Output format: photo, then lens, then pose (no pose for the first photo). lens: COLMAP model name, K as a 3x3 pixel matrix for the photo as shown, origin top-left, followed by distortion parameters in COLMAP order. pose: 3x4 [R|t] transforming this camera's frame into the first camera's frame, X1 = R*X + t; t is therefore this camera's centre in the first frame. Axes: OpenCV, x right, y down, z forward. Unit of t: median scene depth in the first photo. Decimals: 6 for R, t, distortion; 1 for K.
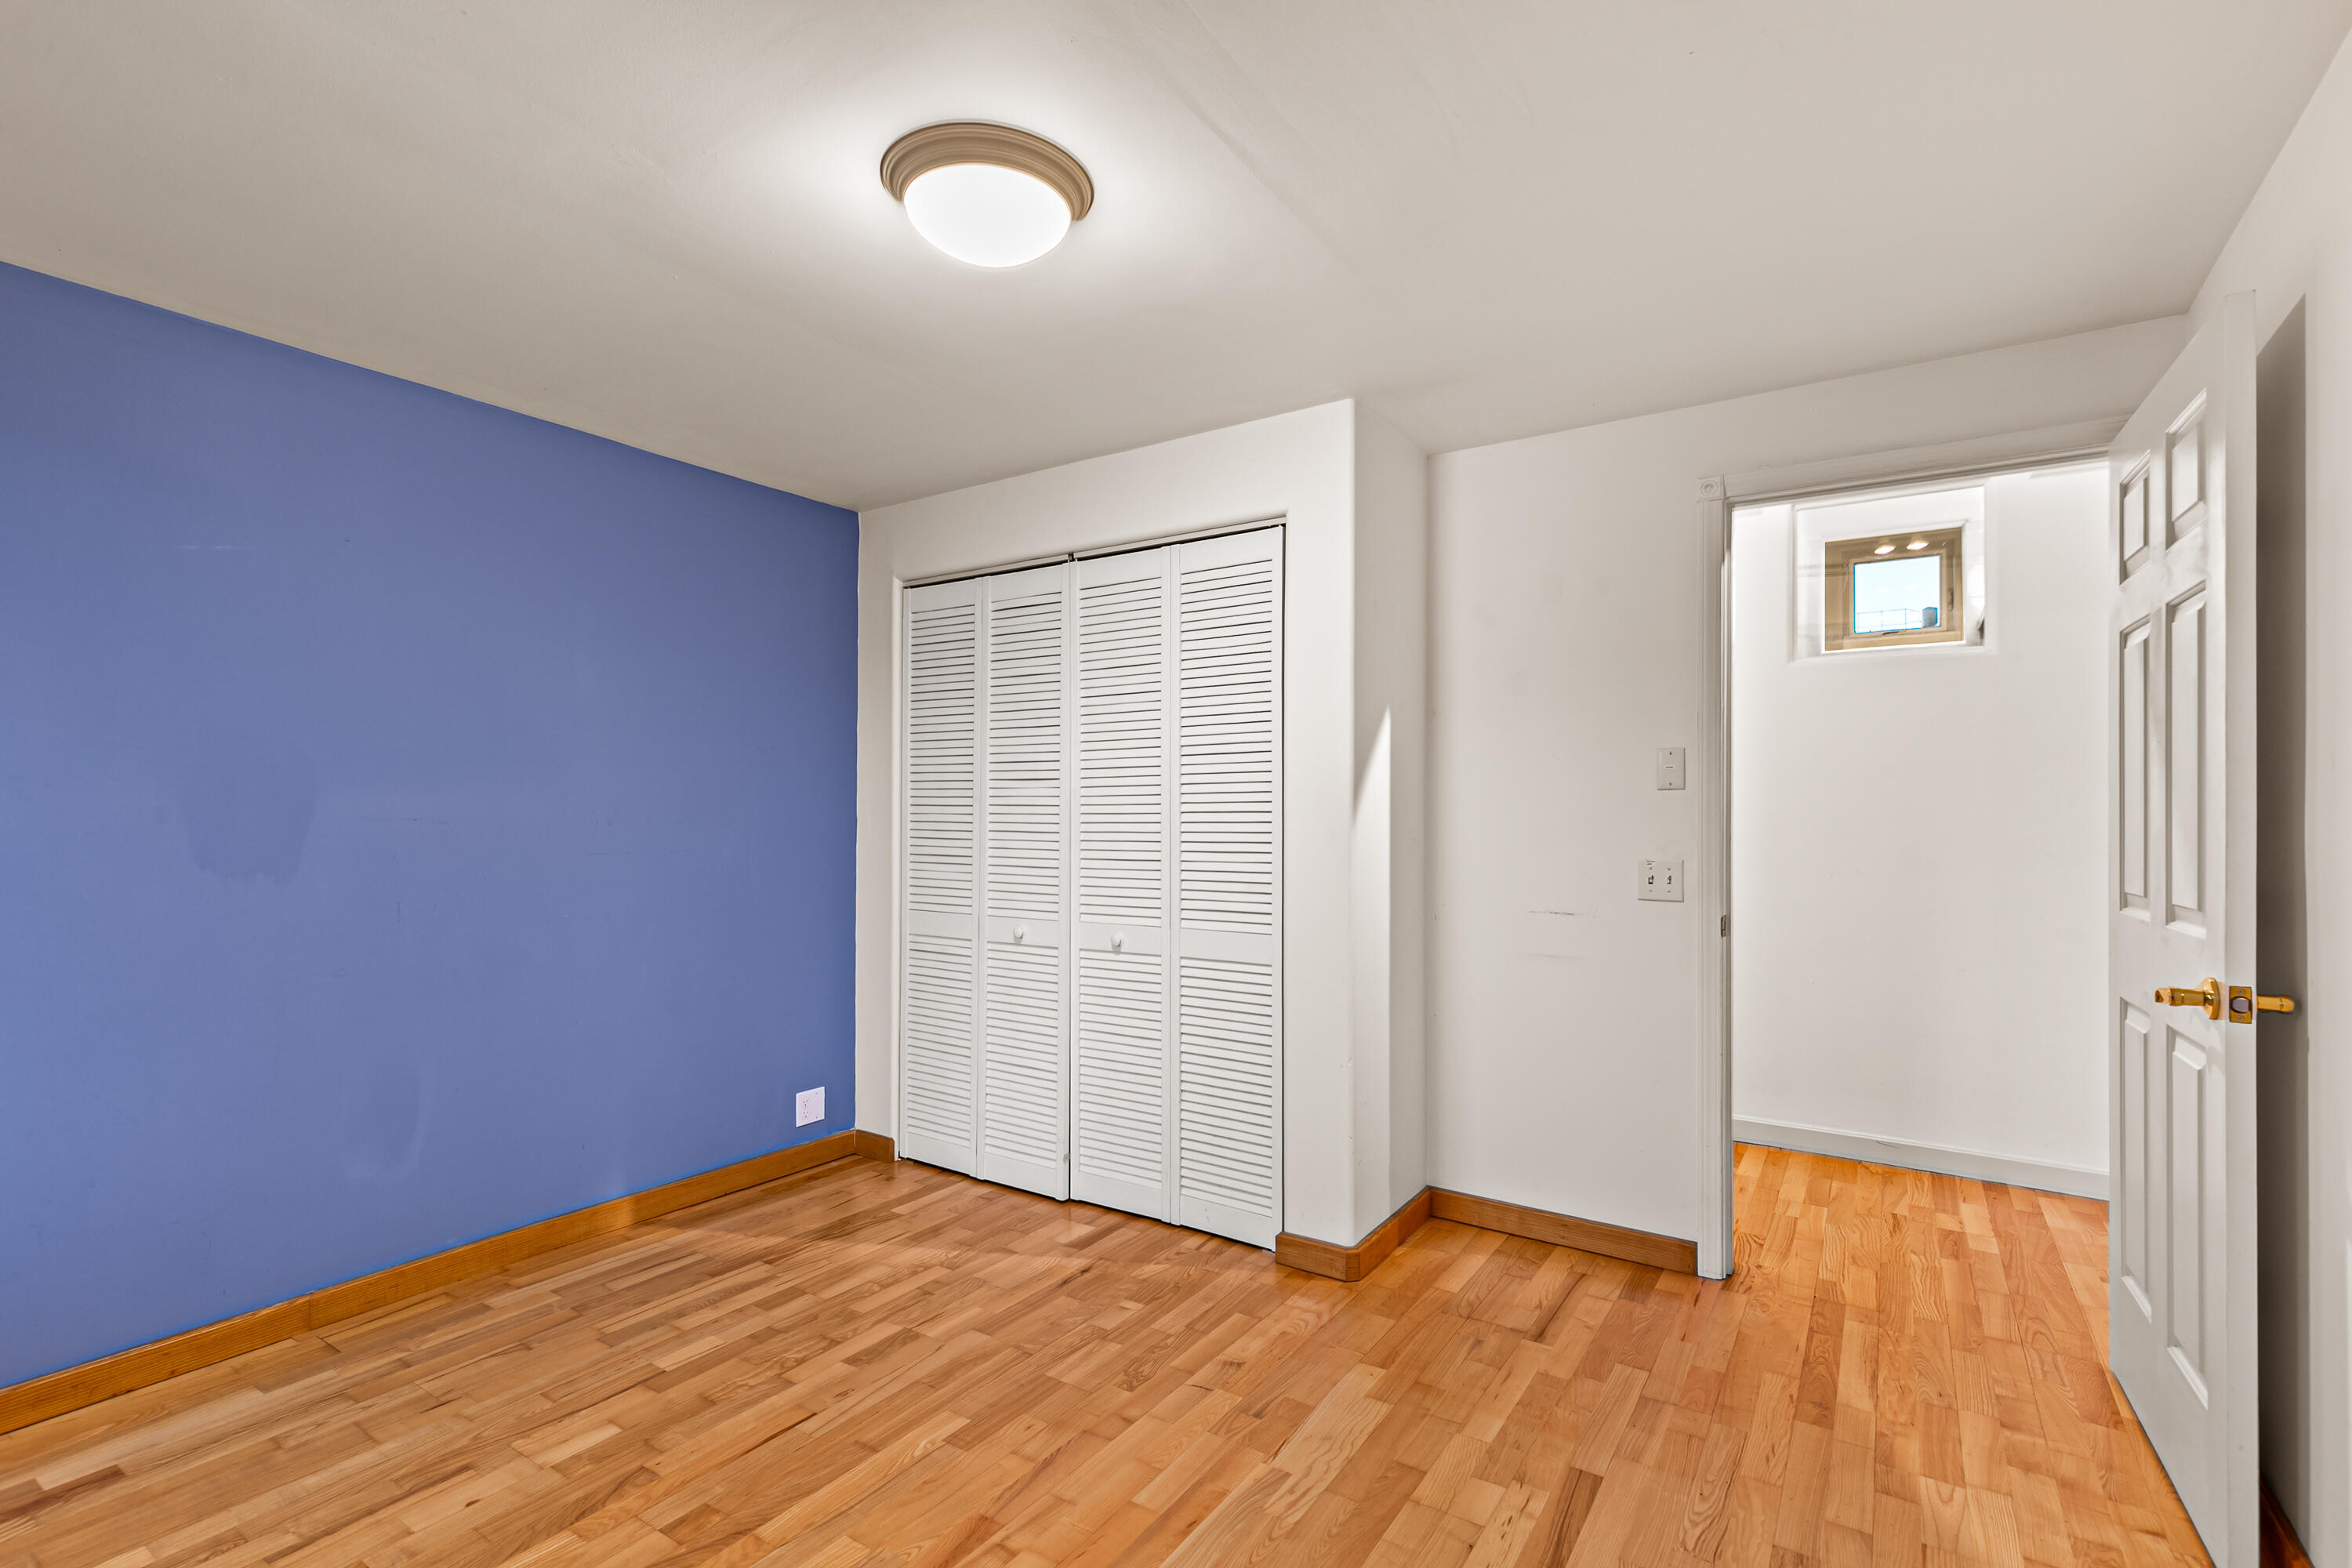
lens RADIAL K [[1064.9, 0, 1117.7], [0, 1064.9, 815.3], [0, 0, 1]] dist [0.013074, -0.003237]
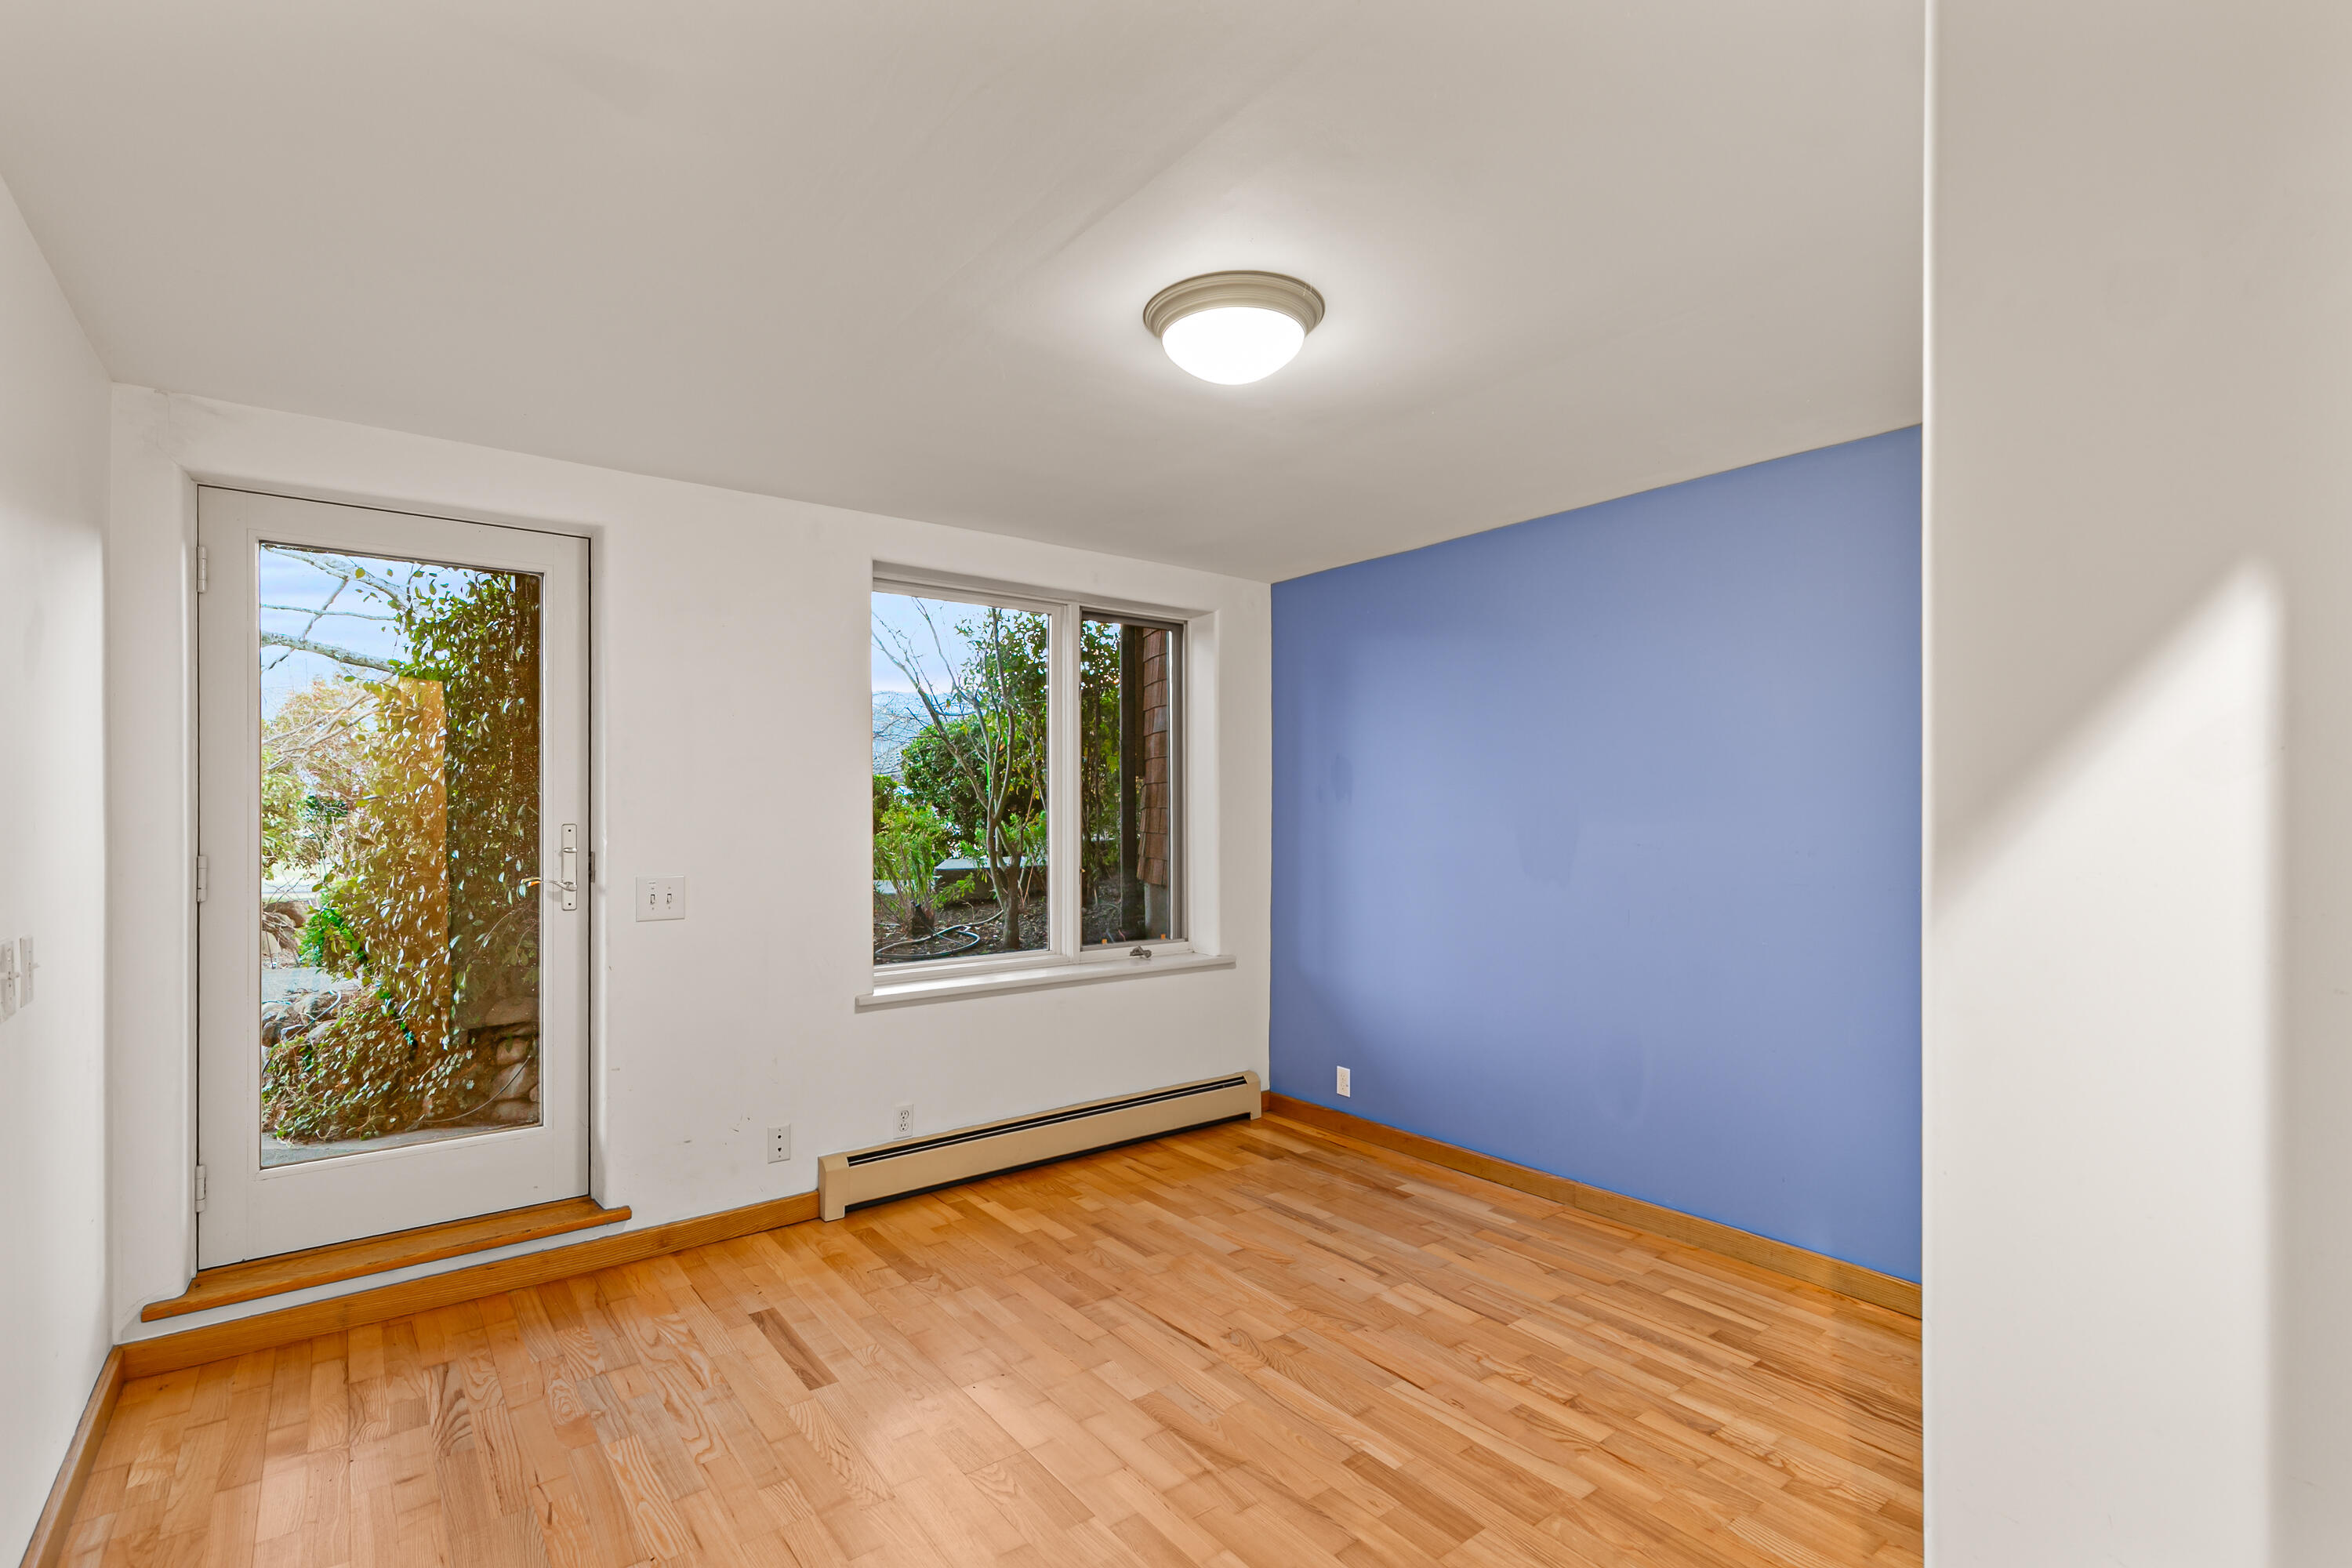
lens RADIAL K [[1064.9, 0, 1167.4], [0, 1064.9, 799.3], [0, 0, 1]] dist [0.013074, -0.003237]
pose [[-0.284809, -0.014396, -0.958476, 0.724146], [-0.001048, 0.999891, -0.014707, -0.017666], [0.958584, -0.003184, -0.284793, 0.920180]]
